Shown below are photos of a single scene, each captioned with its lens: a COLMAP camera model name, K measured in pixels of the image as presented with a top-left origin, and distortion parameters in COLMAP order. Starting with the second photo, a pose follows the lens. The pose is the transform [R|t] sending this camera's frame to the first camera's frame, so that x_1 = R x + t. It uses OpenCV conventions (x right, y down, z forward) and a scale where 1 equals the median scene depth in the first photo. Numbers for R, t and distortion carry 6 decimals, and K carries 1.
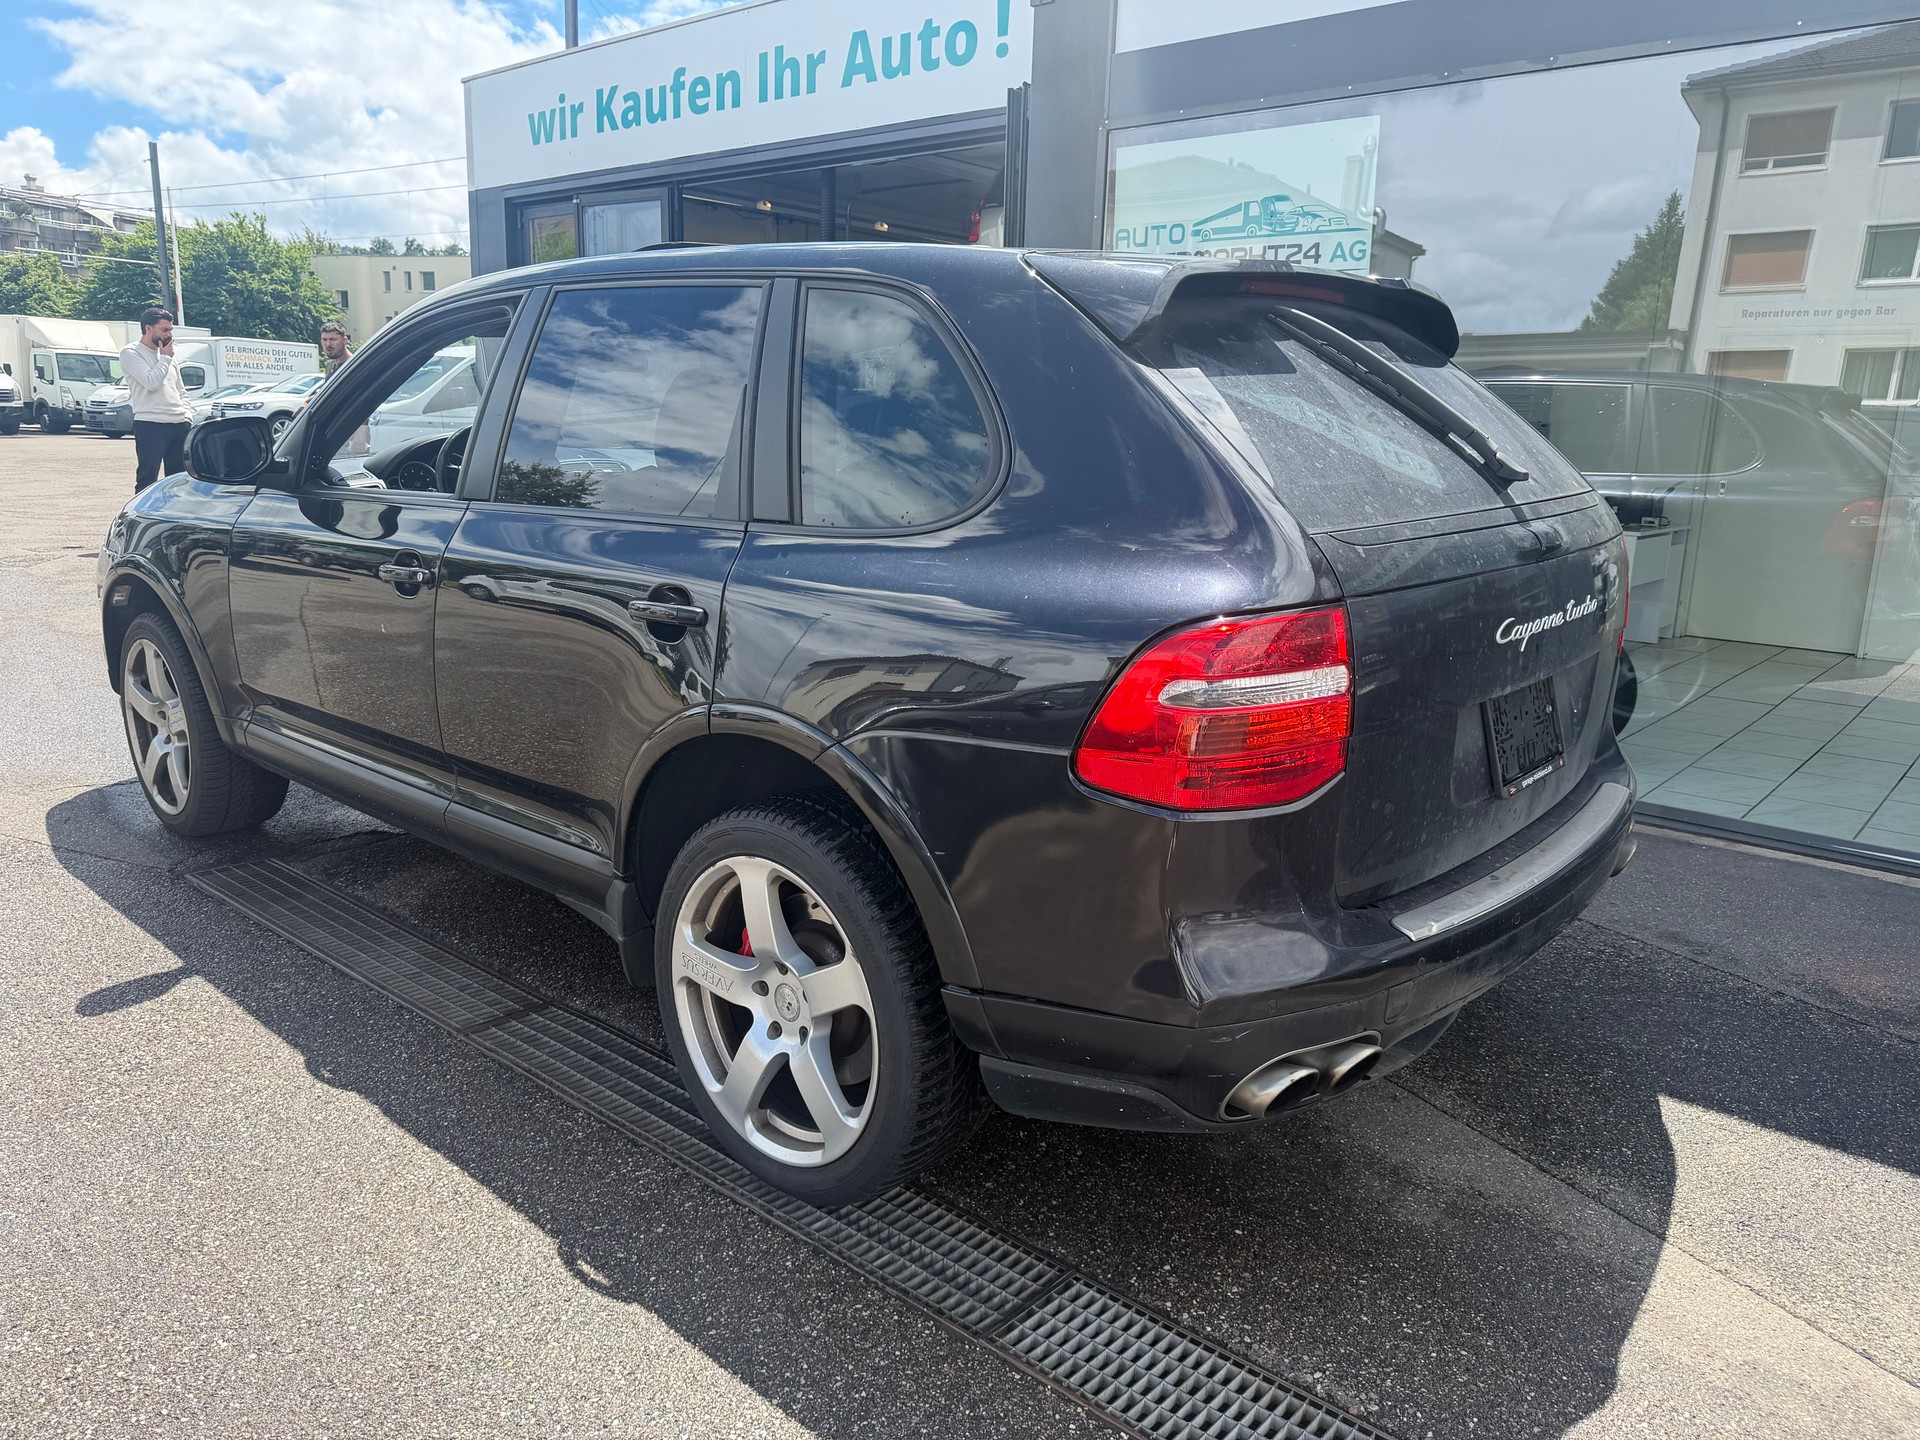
lens RADIAL K [[1349.1, 0, 960.0], [0, 1349.1, 720.0], [0, 0, 1]] dist [0.000207, -0.003752]
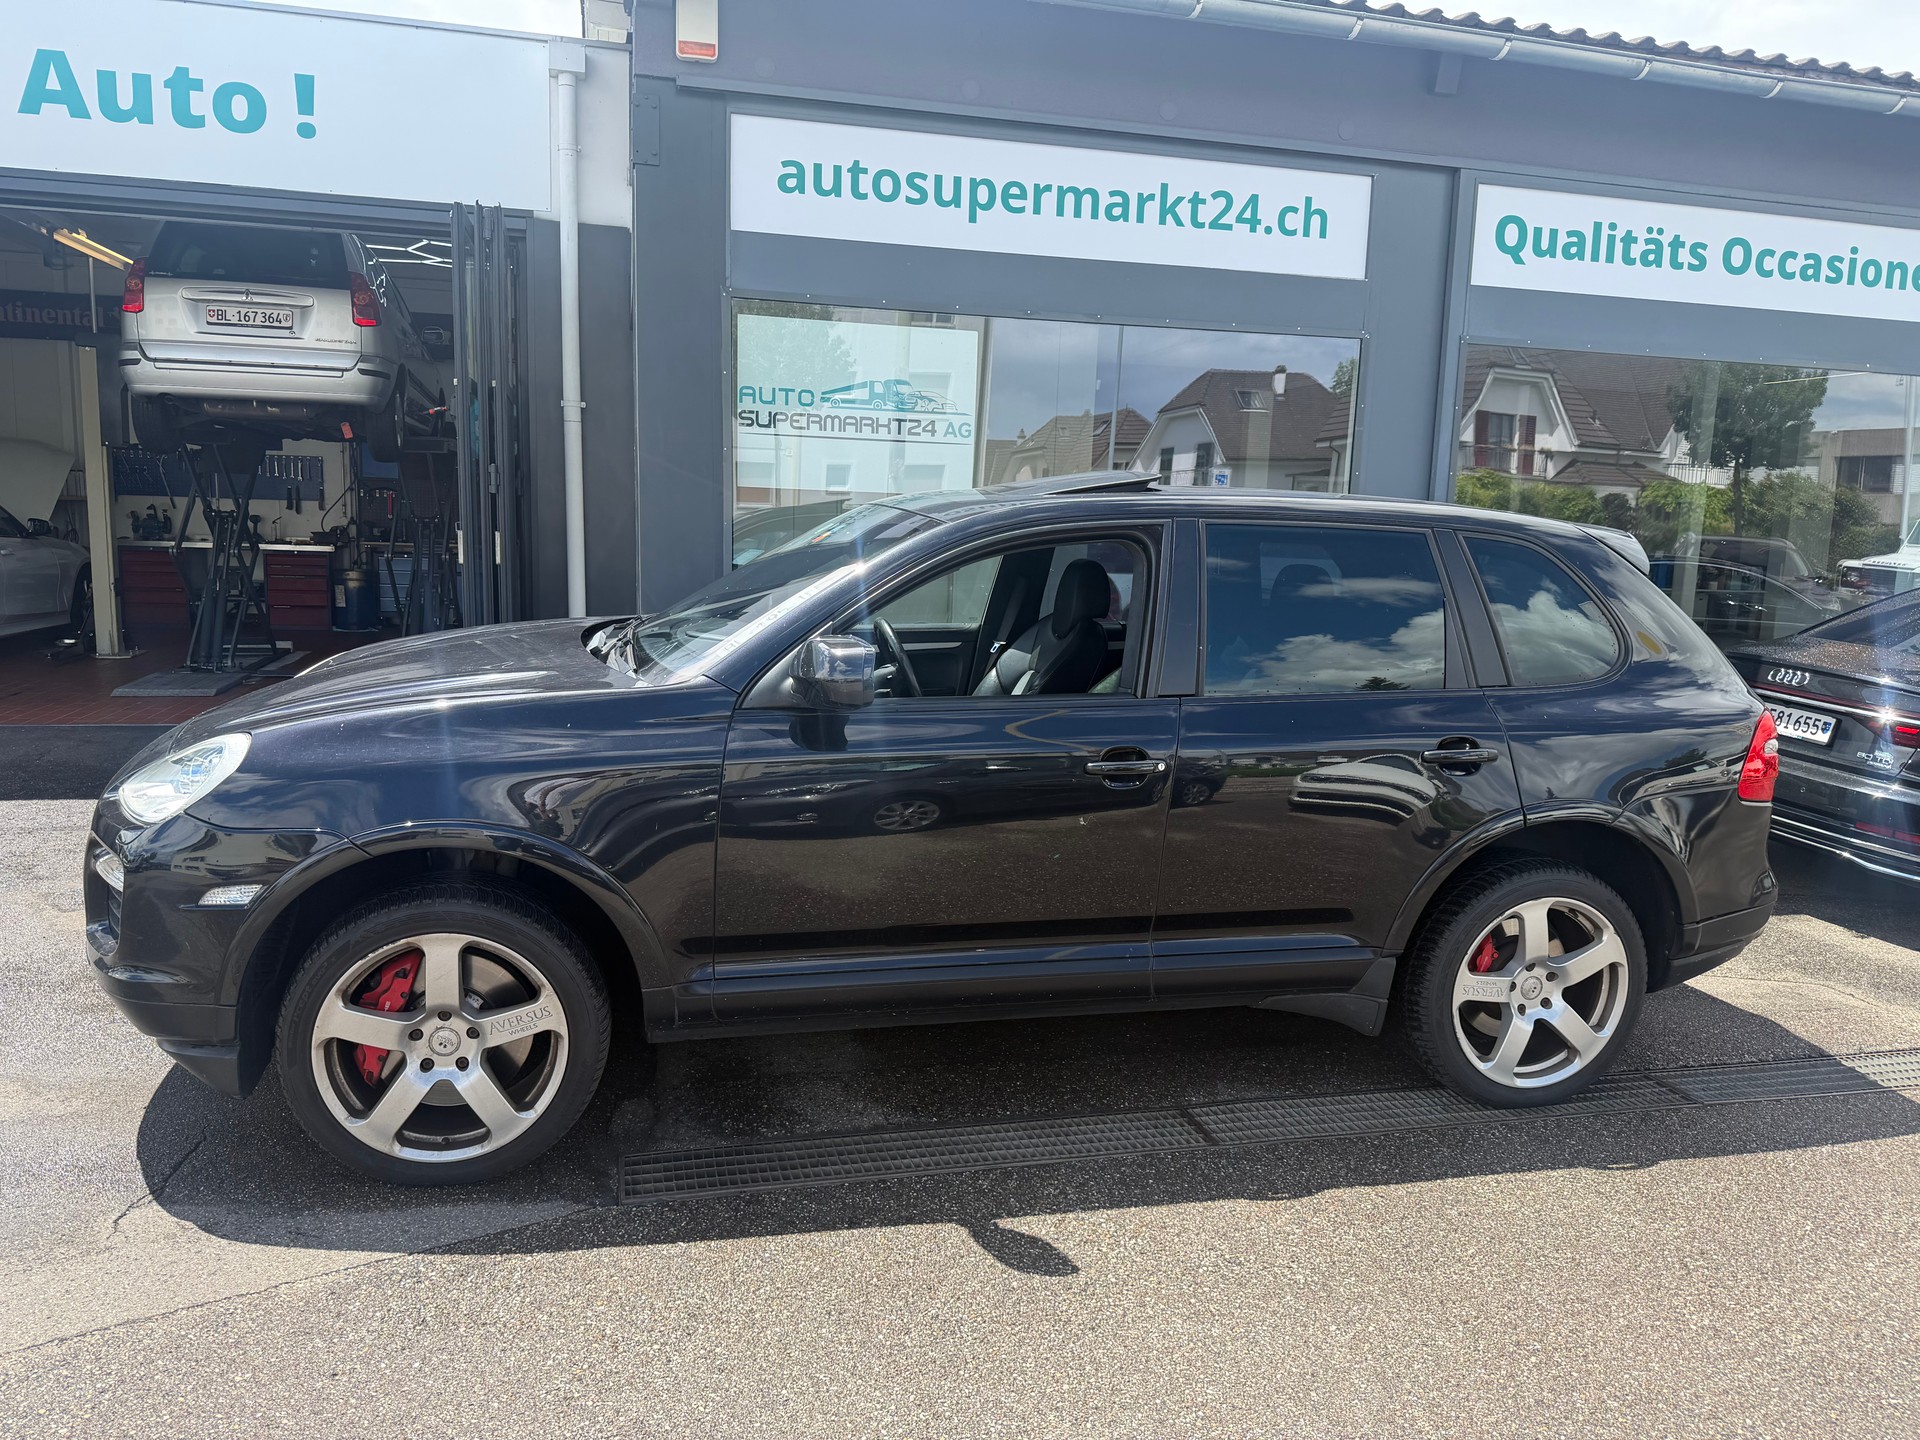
lens RADIAL K [[1291.4, 0, 962.3], [0, 1291.4, 761.0], [0, 0, 1]] dist [0.040158, -0.037631]
pose [[0.587723, -0.160074, 0.793068, -0.422347], [0.162901, 0.983570, 0.077804, -0.070133], [-0.792493, 0.083465, 0.604143, 0.143845]]
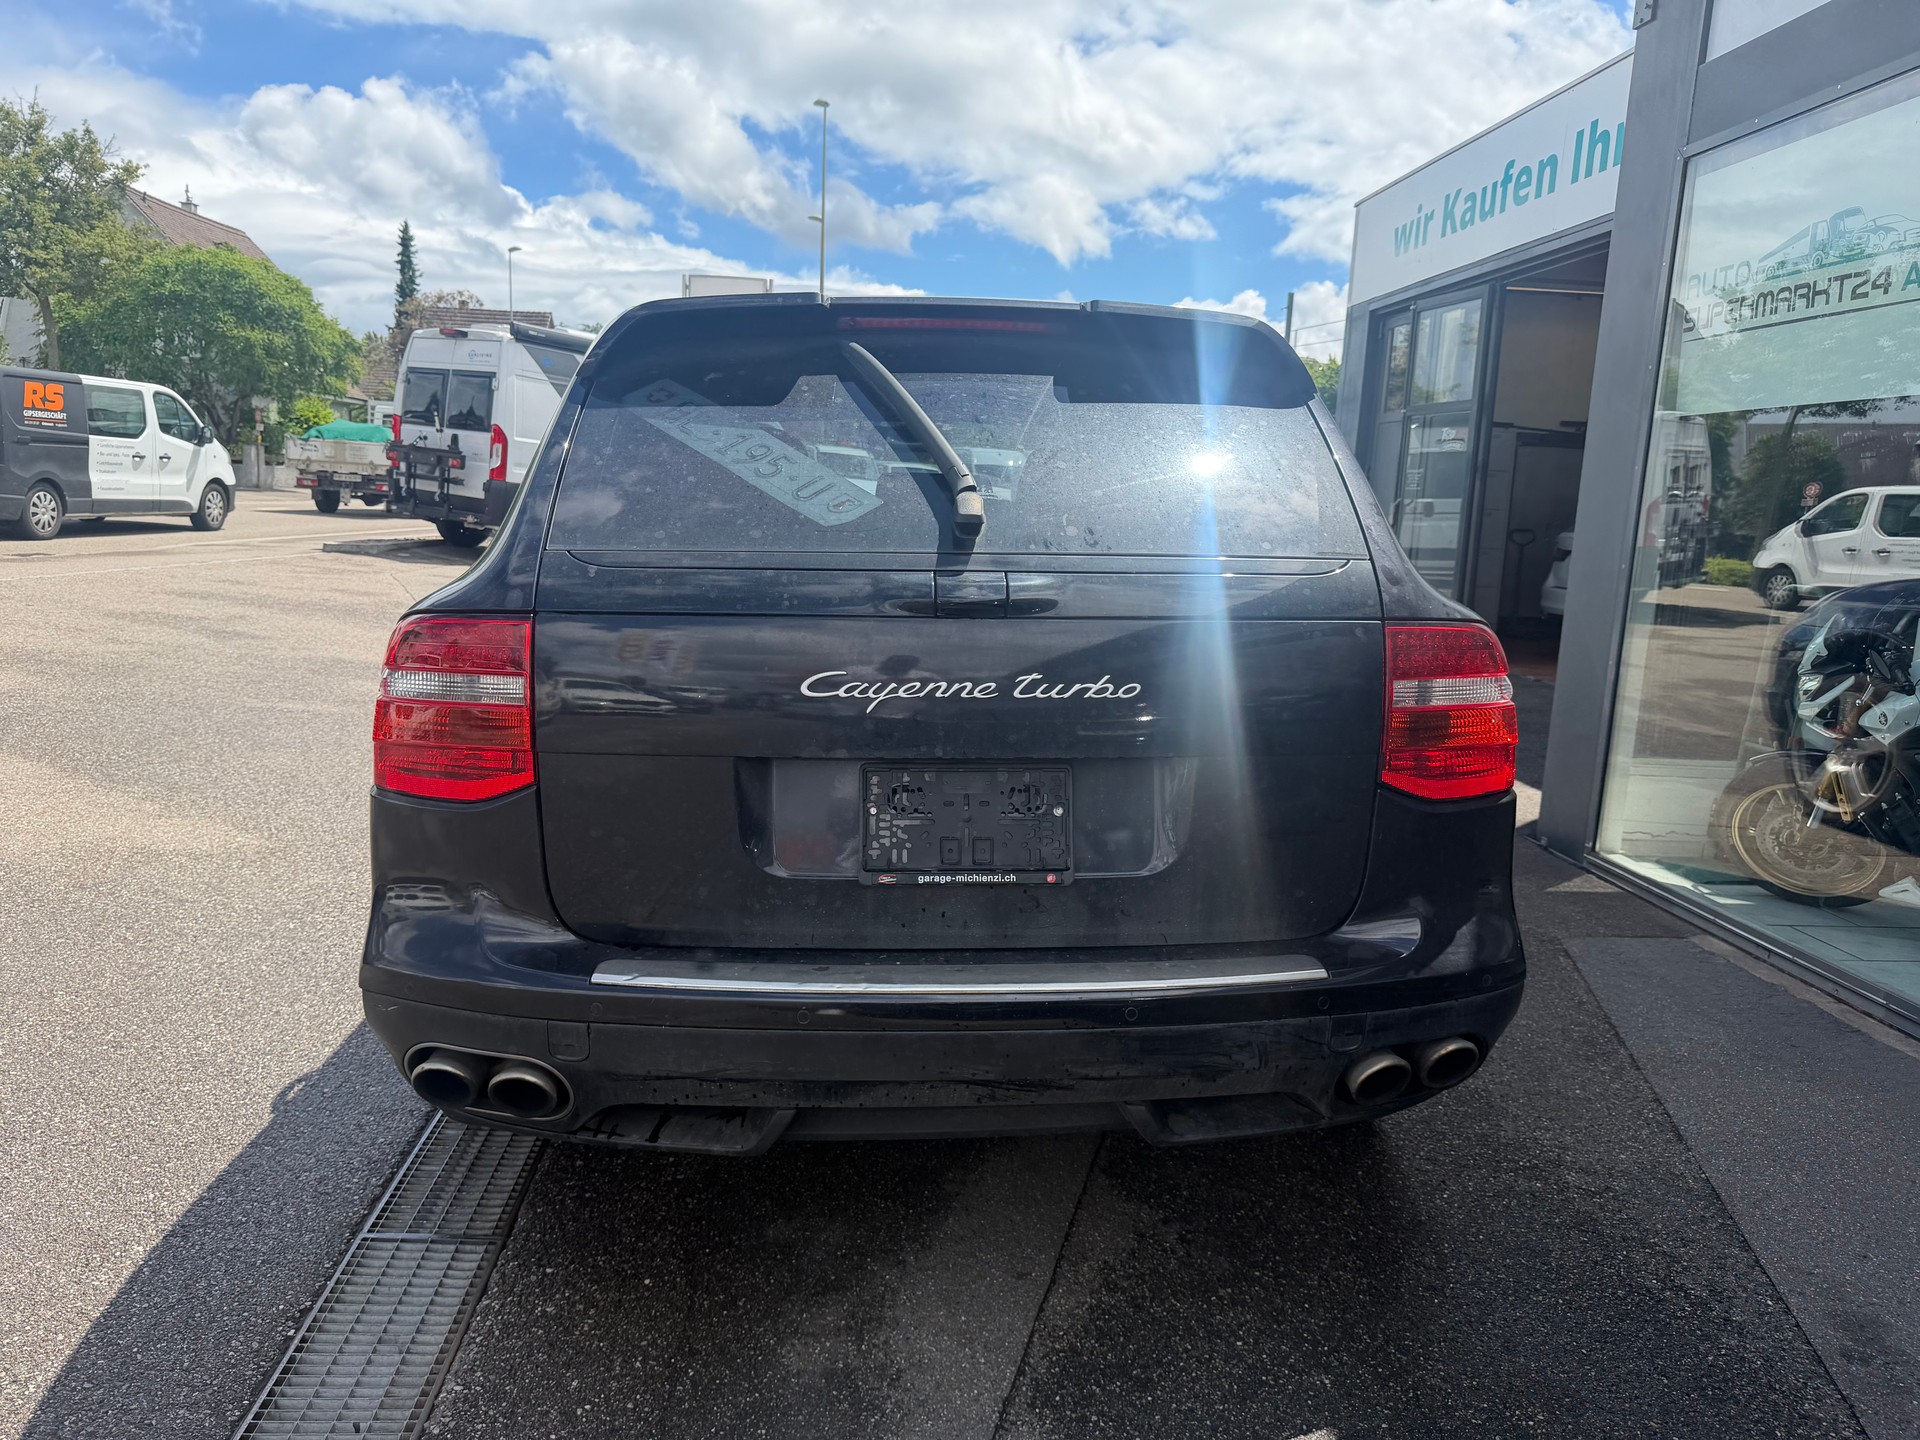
lens RADIAL K [[1349.1, 0, 960.0], [0, 1349.1, 720.0], [0, 0, 1]] dist [0.000207, -0.003752]
pose [[0.715210, 0.117688, -0.688929, 0.243318], [-0.174618, 0.984549, -0.013091, -0.010853], [0.676744, 0.129662, 0.724710, 0.098132]]
